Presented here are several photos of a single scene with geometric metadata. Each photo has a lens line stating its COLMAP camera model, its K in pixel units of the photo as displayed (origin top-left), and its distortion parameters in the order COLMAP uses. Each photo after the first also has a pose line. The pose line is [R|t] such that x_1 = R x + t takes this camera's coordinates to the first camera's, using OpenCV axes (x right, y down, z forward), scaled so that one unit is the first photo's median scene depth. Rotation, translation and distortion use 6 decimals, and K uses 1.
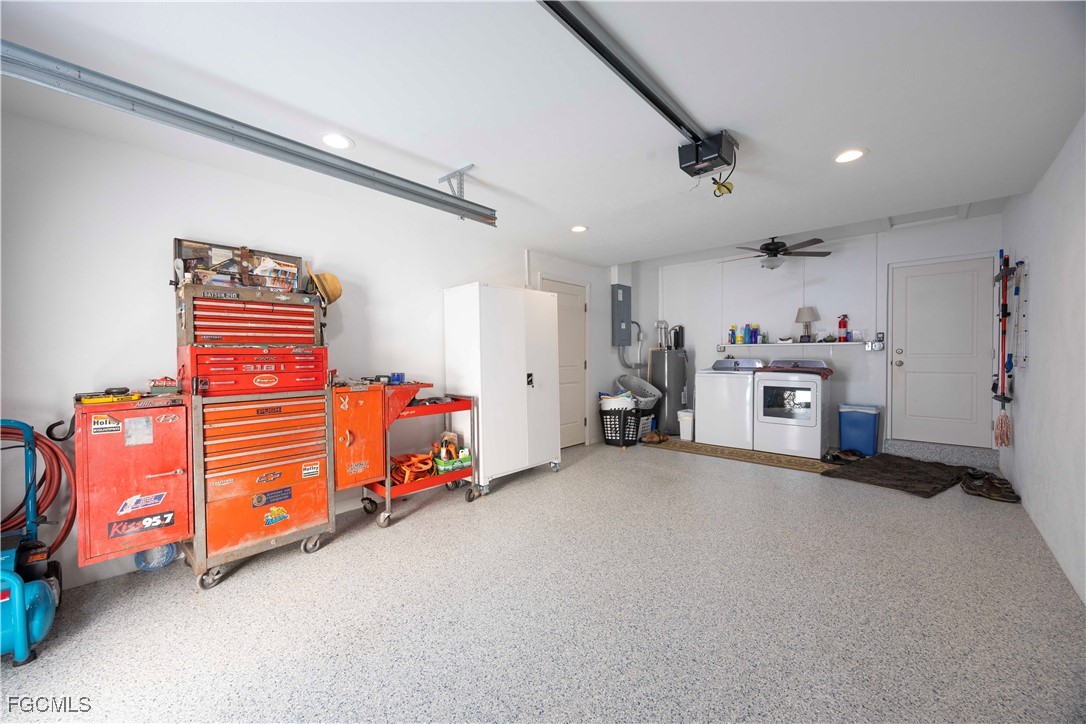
lens RADIAL K [[418.6, 0, 540.8], [0, 418.6, 360.4], [0, 0, 1]] dist [0.001498, 0.000402]
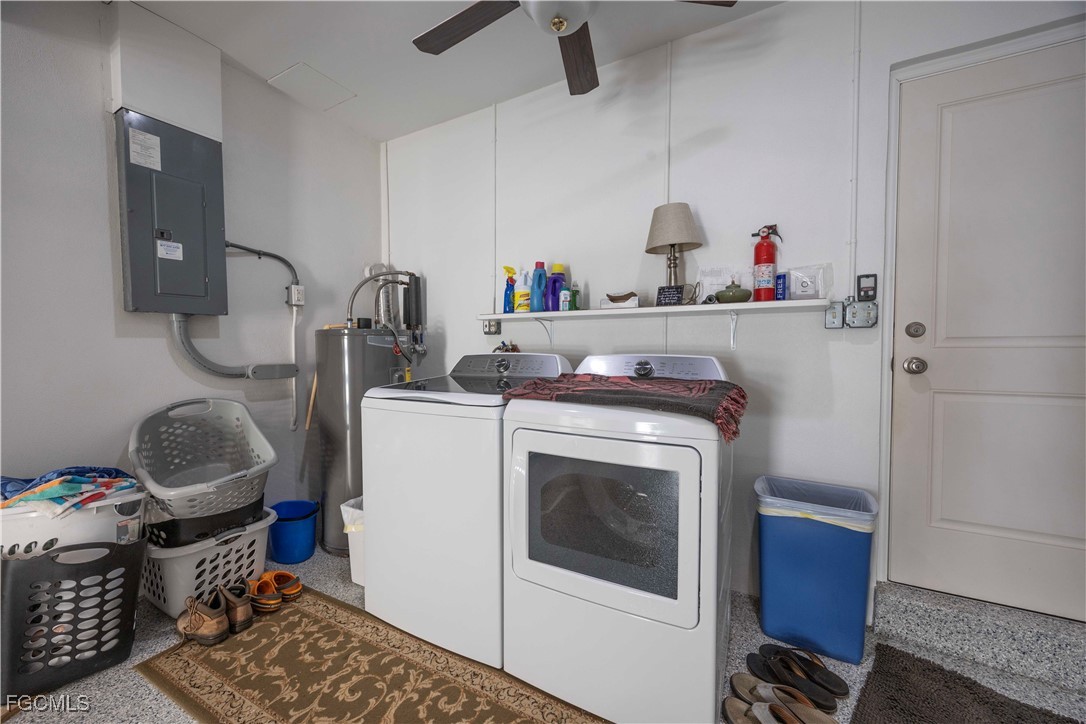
lens RADIAL K [[418.6, 0, 544.4], [0, 418.6, 361.7], [0, 0, 1]] dist [0.001498, 0.000402]
pose [[0.971266, -0.008774, 0.237834, 0.443168], [0.002772, 0.999669, 0.025558, -0.004794], [-0.237980, -0.024164, 0.970969, 0.679496]]
